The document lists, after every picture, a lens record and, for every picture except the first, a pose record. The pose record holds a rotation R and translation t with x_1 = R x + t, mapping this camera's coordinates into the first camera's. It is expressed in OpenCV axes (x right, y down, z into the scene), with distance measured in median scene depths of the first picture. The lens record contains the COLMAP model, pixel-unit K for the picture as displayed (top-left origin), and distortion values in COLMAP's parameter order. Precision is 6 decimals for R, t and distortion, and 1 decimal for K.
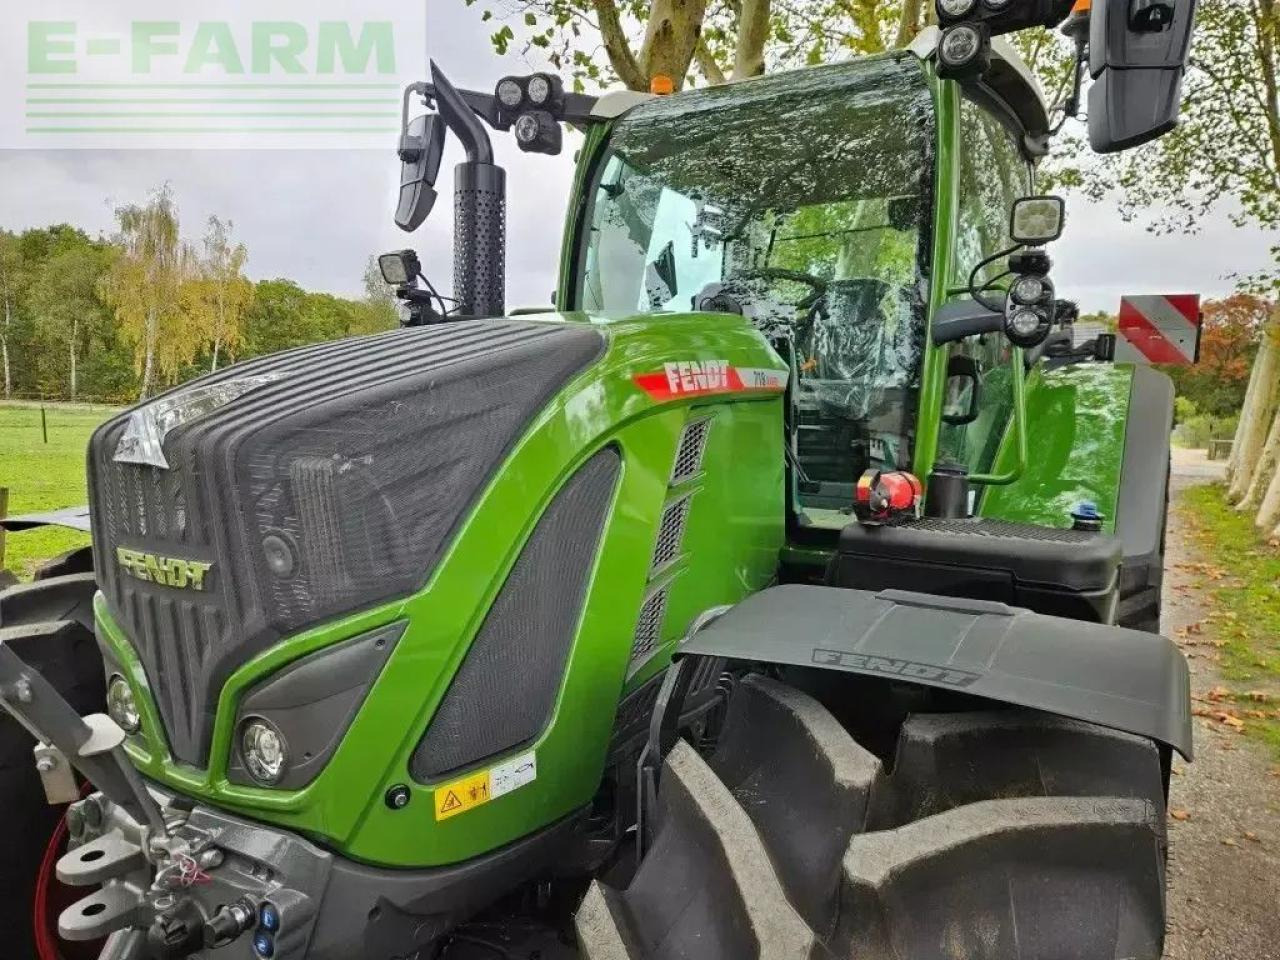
lens RADIAL K [[897.0, 0, 640.0], [0, 897.0, 480.0], [0, 0, 1]] dist [0.039539, -0.006306]
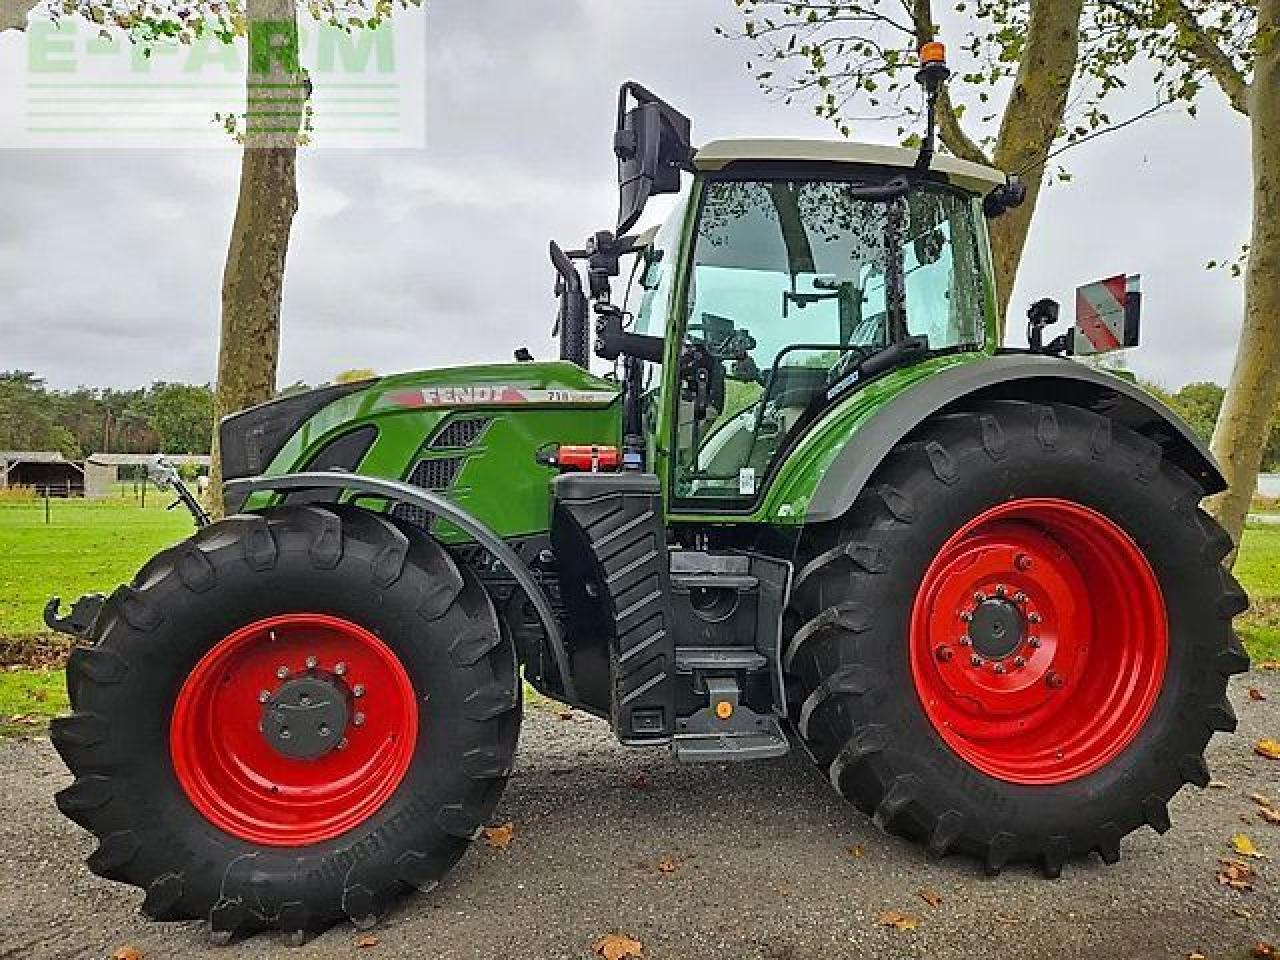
lens RADIAL K [[897.0, 0, 640.0], [0, 897.0, 480.0], [0, 0, 1]] dist [0.039539, -0.006306]
pose [[0.664181, -0.028670, -0.747022, 1.148229], [-0.049841, 0.995343, -0.082515, 0.135814], [0.745908, 0.092037, 0.659659, 0.007413]]
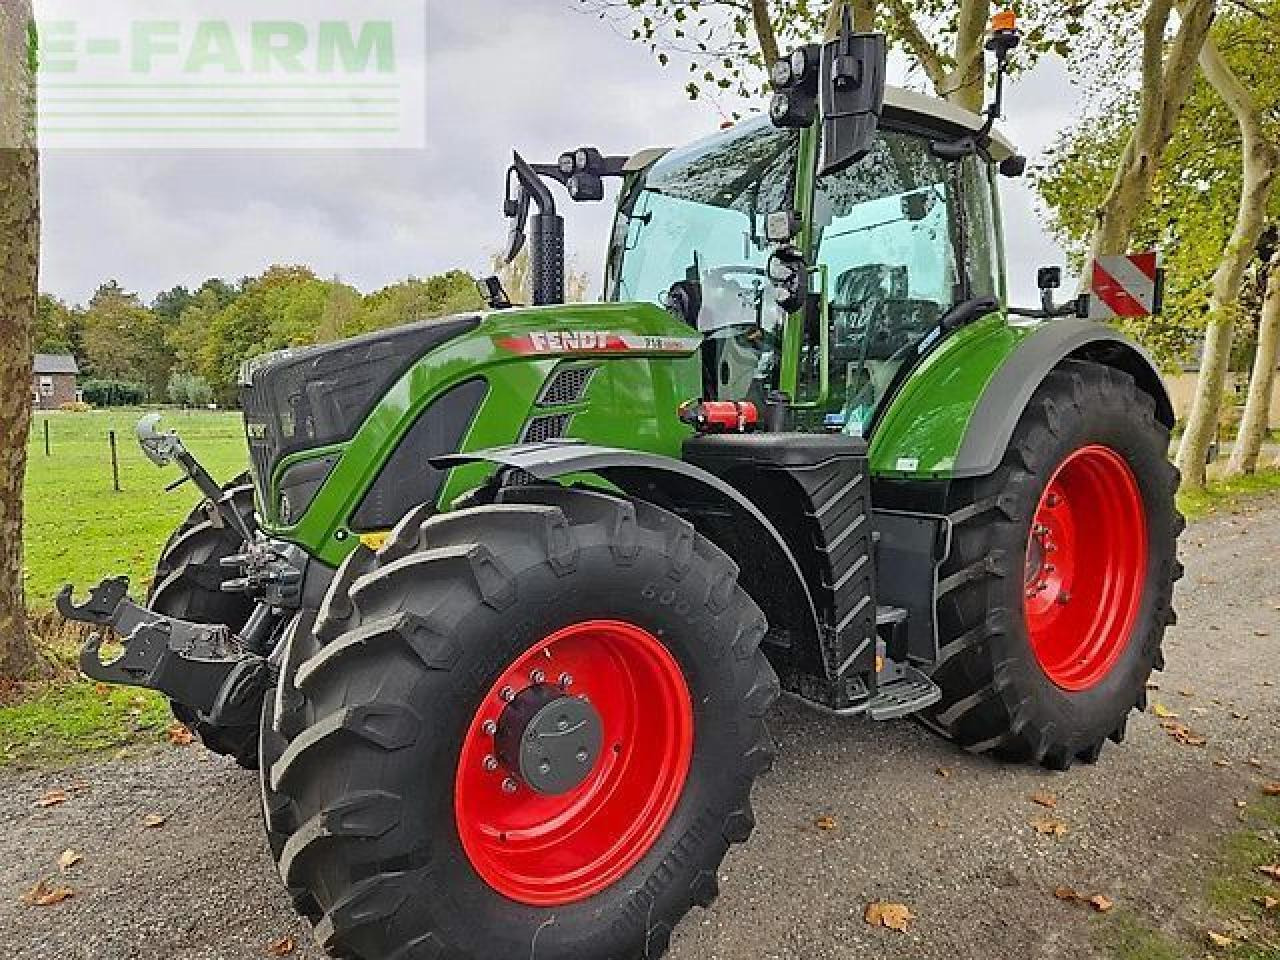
lens RADIAL K [[897.0, 0, 640.0], [0, 897.0, 480.0], [0, 0, 1]] dist [0.039539, -0.006306]
pose [[0.927869, -0.001022, -0.372904, 0.516830], [-0.001181, 0.999983, -0.005679, 0.097224], [0.372904, 0.005710, 0.927853, -0.318260]]
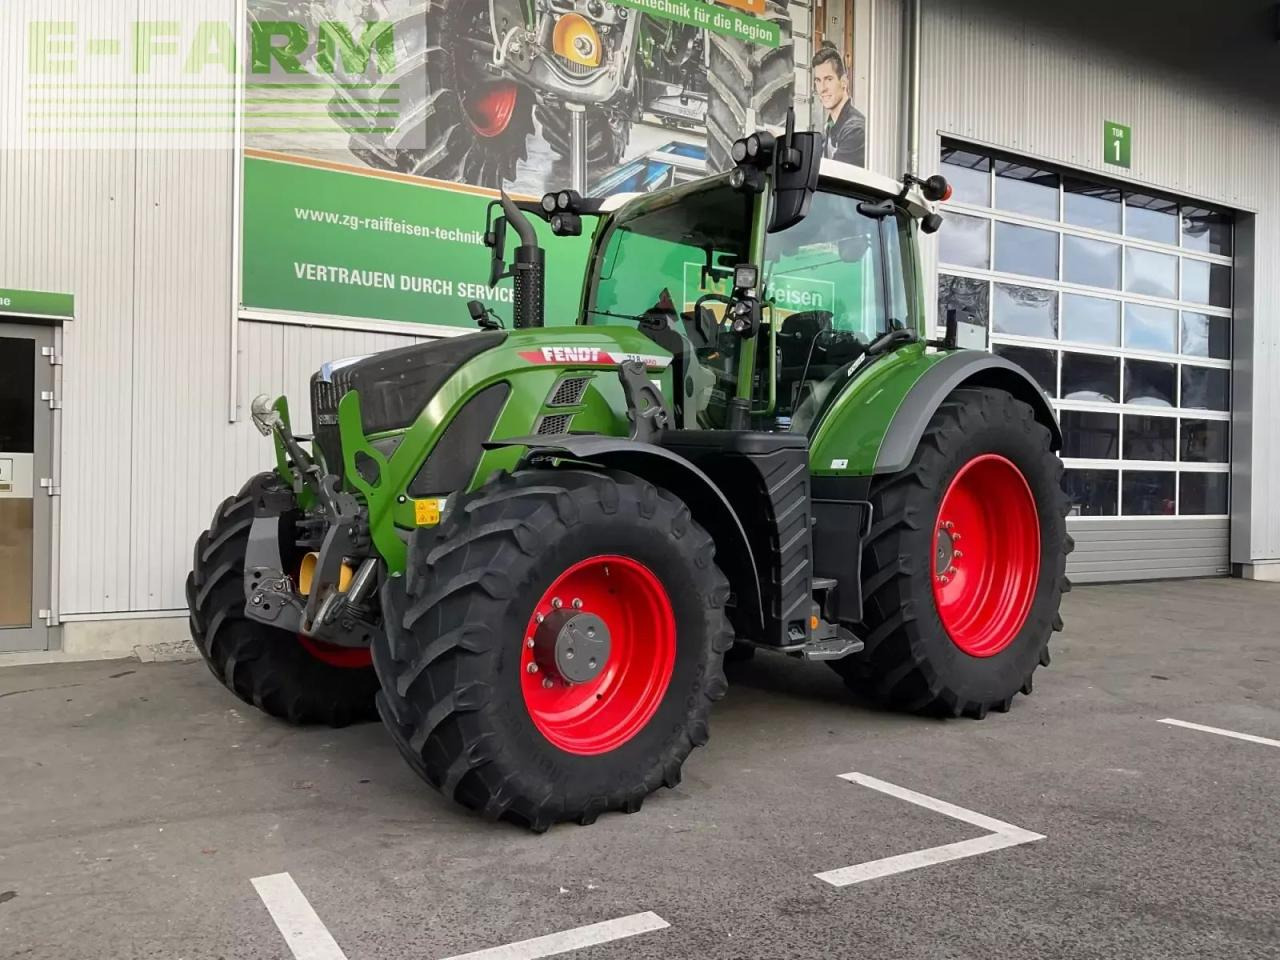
lens RADIAL K [[1112.2, 0, 639.6], [0, 1112.2, 496.5], [0, 0, 1]] dist [-0.007478, -0.160414]
pose [[0.955339, -0.003770, -0.295488, 0.622849], [-0.011777, 0.998639, -0.050816, 0.217314], [0.295278, 0.052027, 0.953994, -0.885698]]
